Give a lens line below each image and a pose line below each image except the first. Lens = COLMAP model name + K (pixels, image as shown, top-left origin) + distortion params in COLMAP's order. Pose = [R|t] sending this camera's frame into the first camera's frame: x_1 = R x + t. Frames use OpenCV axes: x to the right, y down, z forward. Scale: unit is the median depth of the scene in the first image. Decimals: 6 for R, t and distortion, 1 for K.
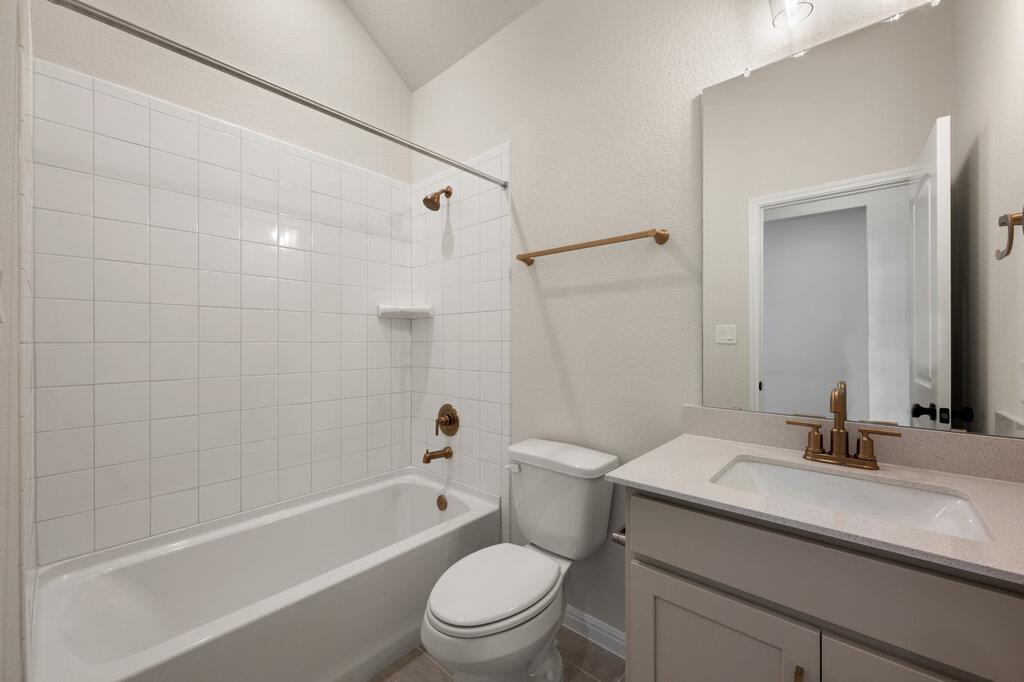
lens RADIAL K [[405.2, 0, 507.3], [0, 405.2, 343.9], [0, 0, 1]] dist [0.003256, -0.000953]
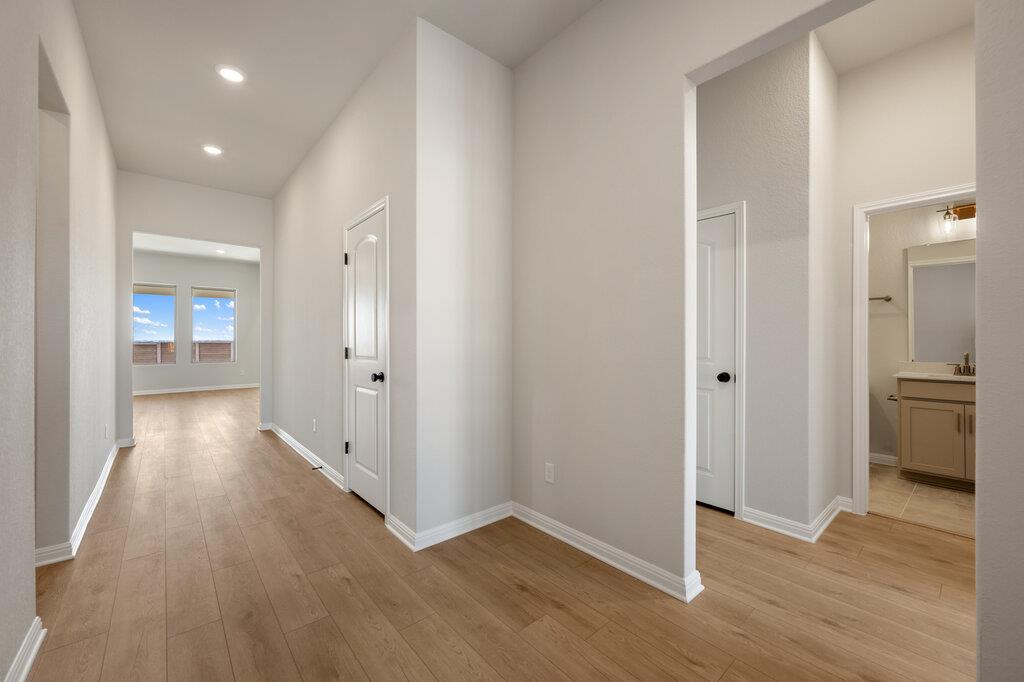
lens RADIAL K [[405.2, 0, 509.0], [0, 405.2, 336.6], [0, 0, 1]] dist [0.003256, -0.000953]
pose [[0.990751, -0.003492, -0.135647, -1.935571], [0.002704, 0.999978, -0.005988, -0.007029], [0.135665, 0.005566, 0.990739, -2.219768]]
